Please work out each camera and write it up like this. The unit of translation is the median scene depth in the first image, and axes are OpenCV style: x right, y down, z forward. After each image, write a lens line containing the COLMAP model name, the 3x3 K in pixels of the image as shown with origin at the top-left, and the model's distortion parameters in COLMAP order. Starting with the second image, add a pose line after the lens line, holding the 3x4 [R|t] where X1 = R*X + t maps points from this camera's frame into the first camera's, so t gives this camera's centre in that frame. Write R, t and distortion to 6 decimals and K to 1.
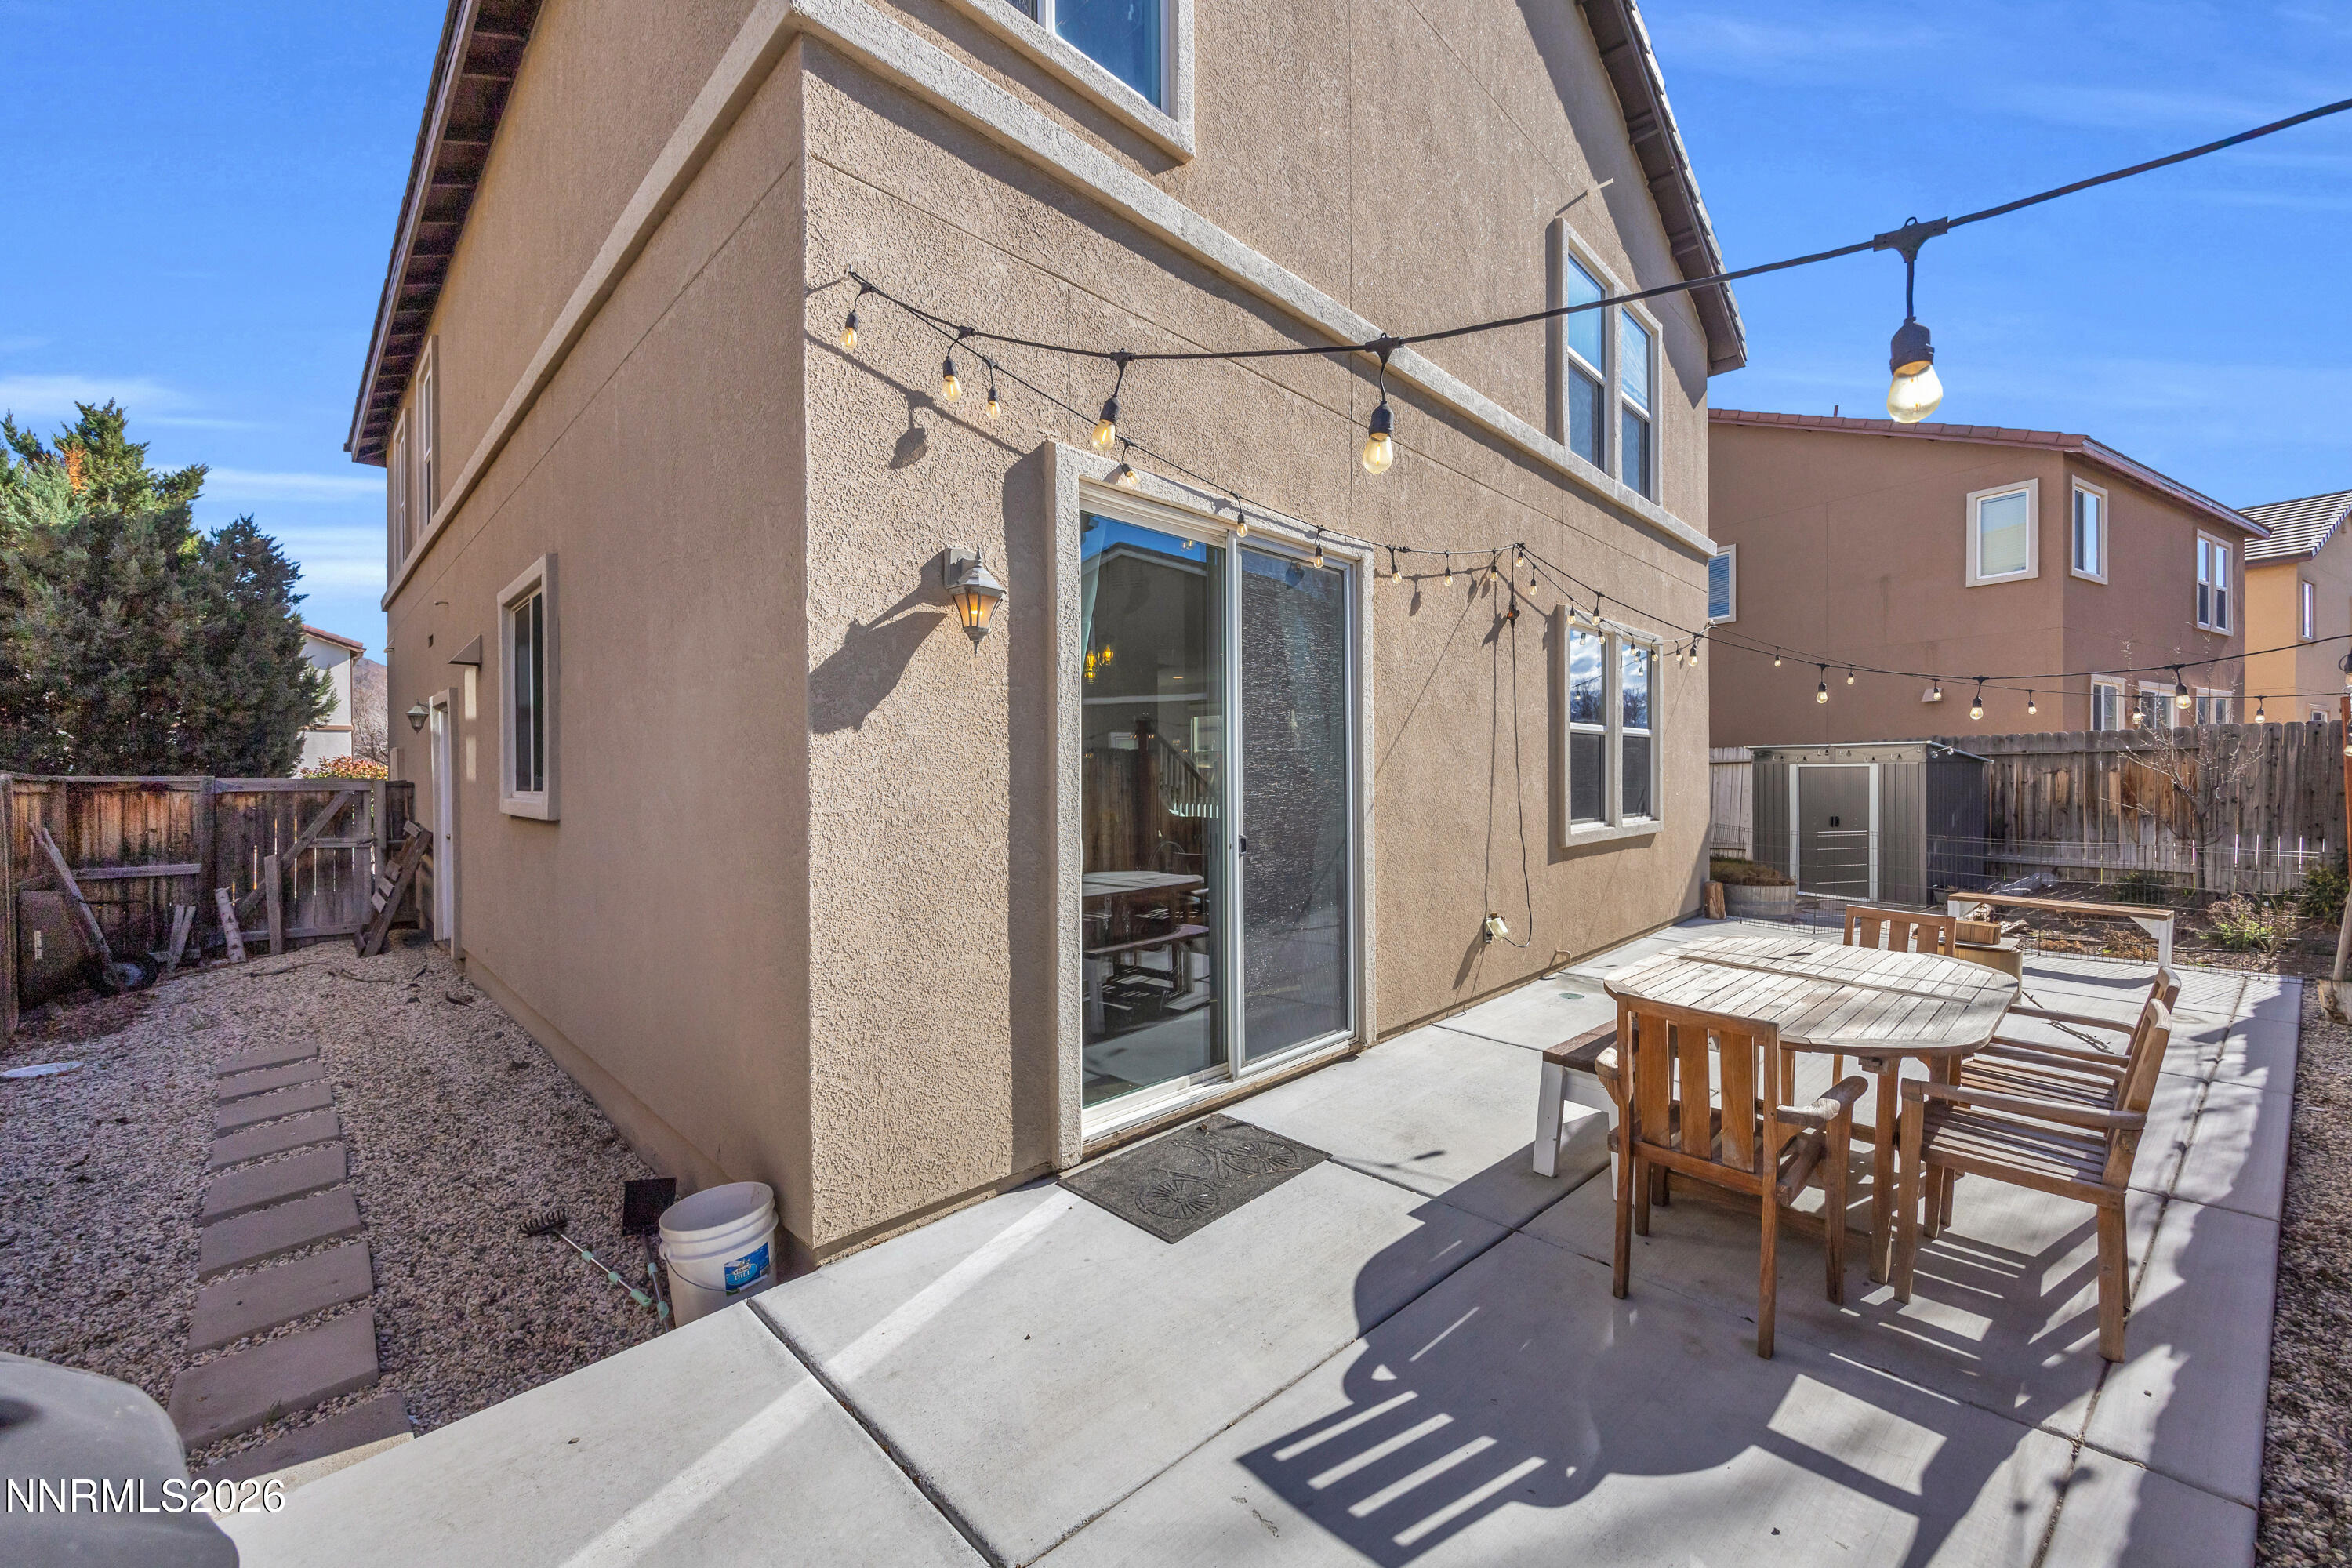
lens RADIAL K [[894.1, 0, 1174.5], [0, 894.1, 791.1], [0, 0, 1]] dist [0.000801, -0.002865]
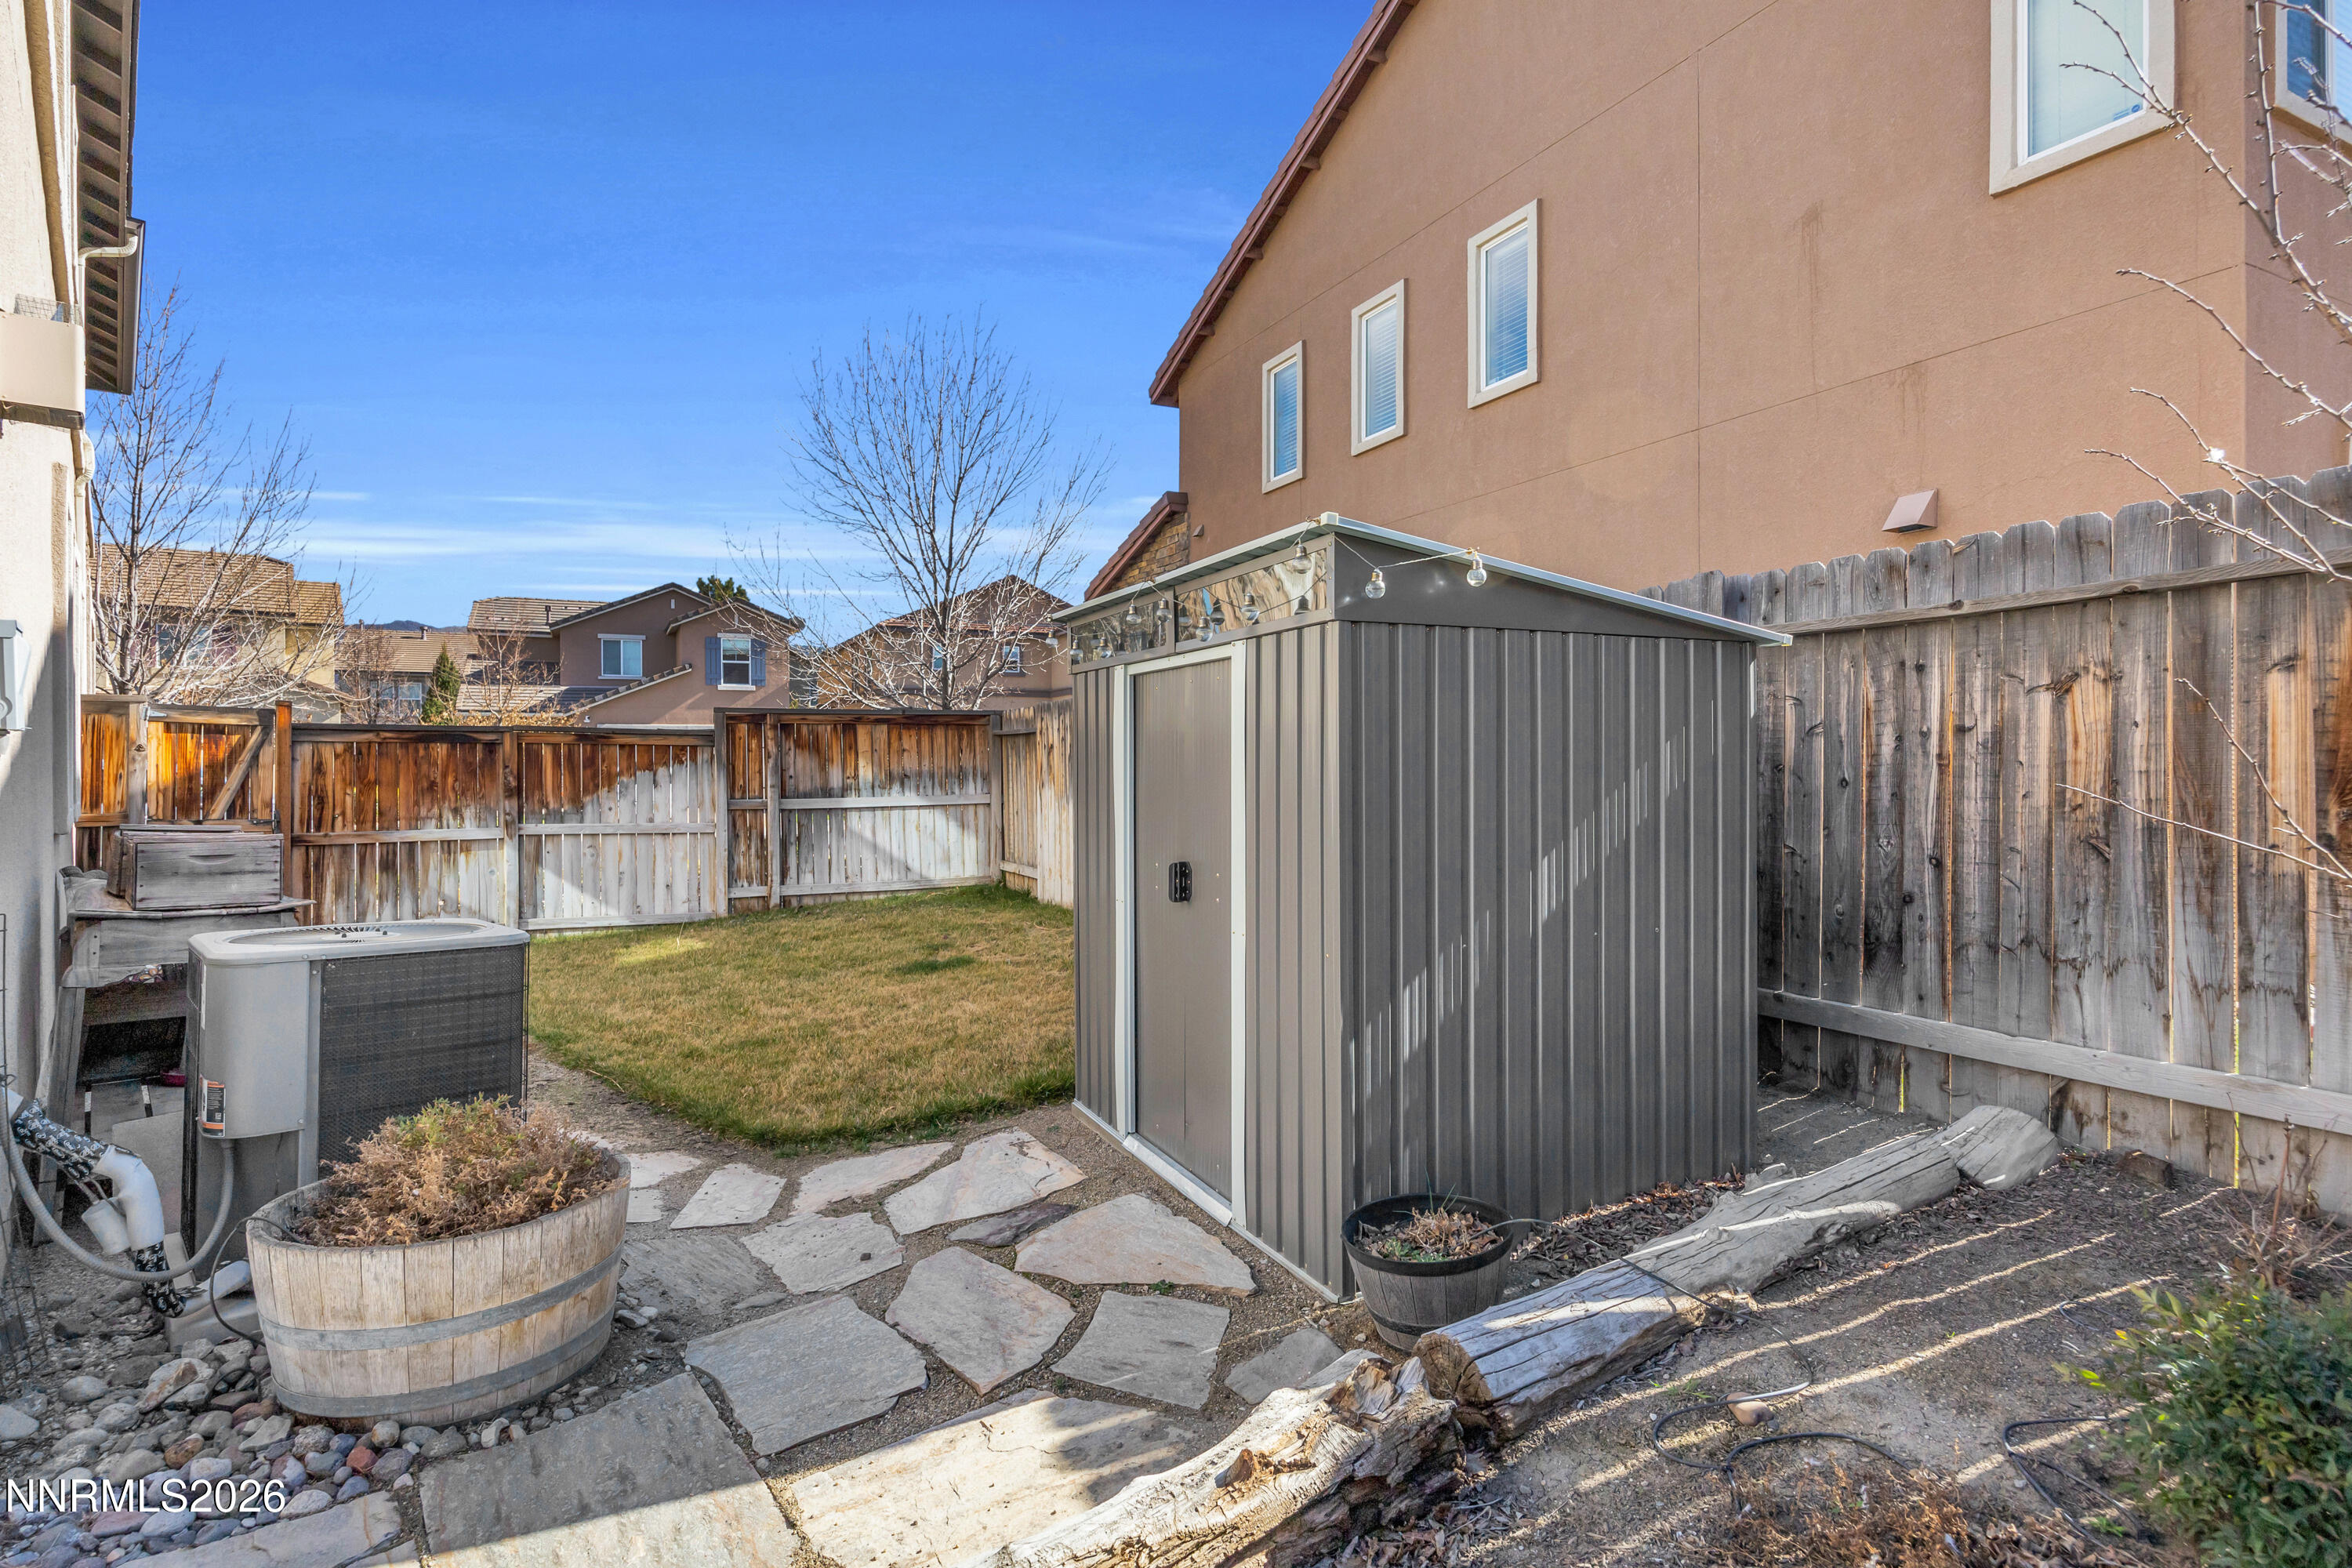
lens RADIAL K [[1191.0, 0, 1184.7], [0, 1191.0, 773.0], [0, 0, 1]] dist [-0.006457, -0.000262]
pose [[0.998607, 0.003327, -0.052658, 0.817461], [-0.003942, 0.999925, -0.011593, 0.007530], [0.052616, 0.011785, 0.998545, 0.715029]]
